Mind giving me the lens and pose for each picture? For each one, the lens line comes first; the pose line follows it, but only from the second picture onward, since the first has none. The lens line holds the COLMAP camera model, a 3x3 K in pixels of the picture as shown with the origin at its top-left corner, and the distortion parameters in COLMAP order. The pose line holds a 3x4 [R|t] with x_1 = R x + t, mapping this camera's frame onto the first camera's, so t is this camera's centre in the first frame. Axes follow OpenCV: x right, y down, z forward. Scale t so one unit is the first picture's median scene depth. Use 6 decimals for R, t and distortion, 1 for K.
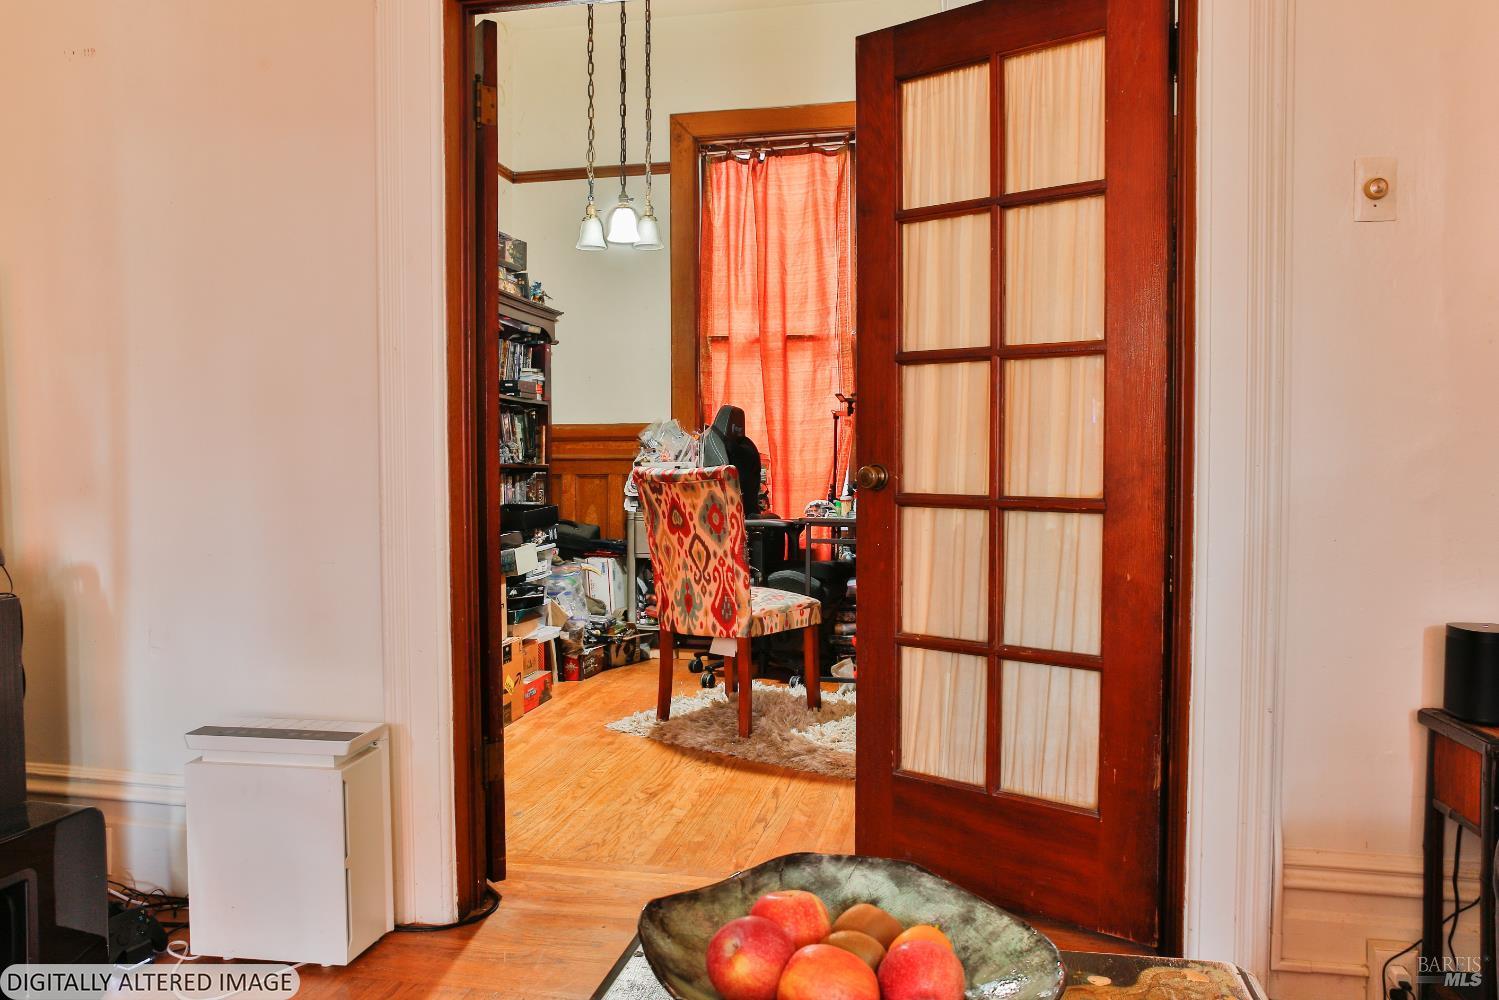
lens RADIAL K [[1085.5, 0, 749.5], [0, 1085.5, 500.0], [0, 0, 1]] dist [-0.085202, 0.089081]
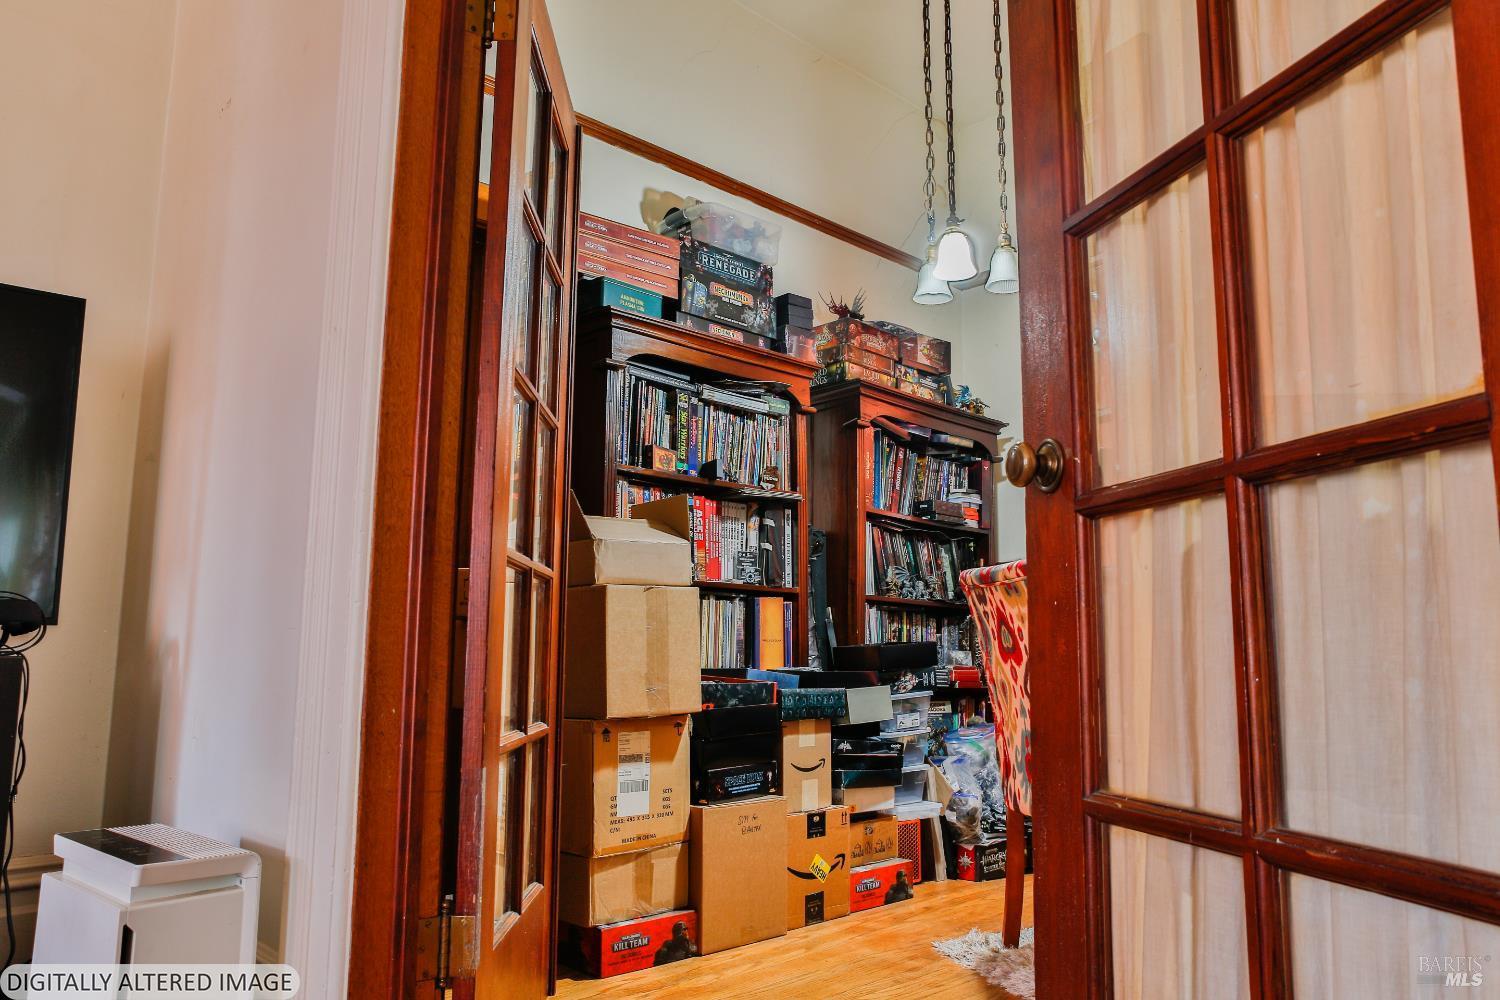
lens RADIAL K [[1086.3, 0, 750.0], [0, 1086.3, 500.0], [0, 0, 1]] dist [-0.085202, 0.089081]
pose [[0.830921, -0.068434, -0.552165, 0.149729], [-0.034925, 0.984035, -0.174515, 0.046039], [0.555293, 0.164292, 0.815266, 0.284205]]
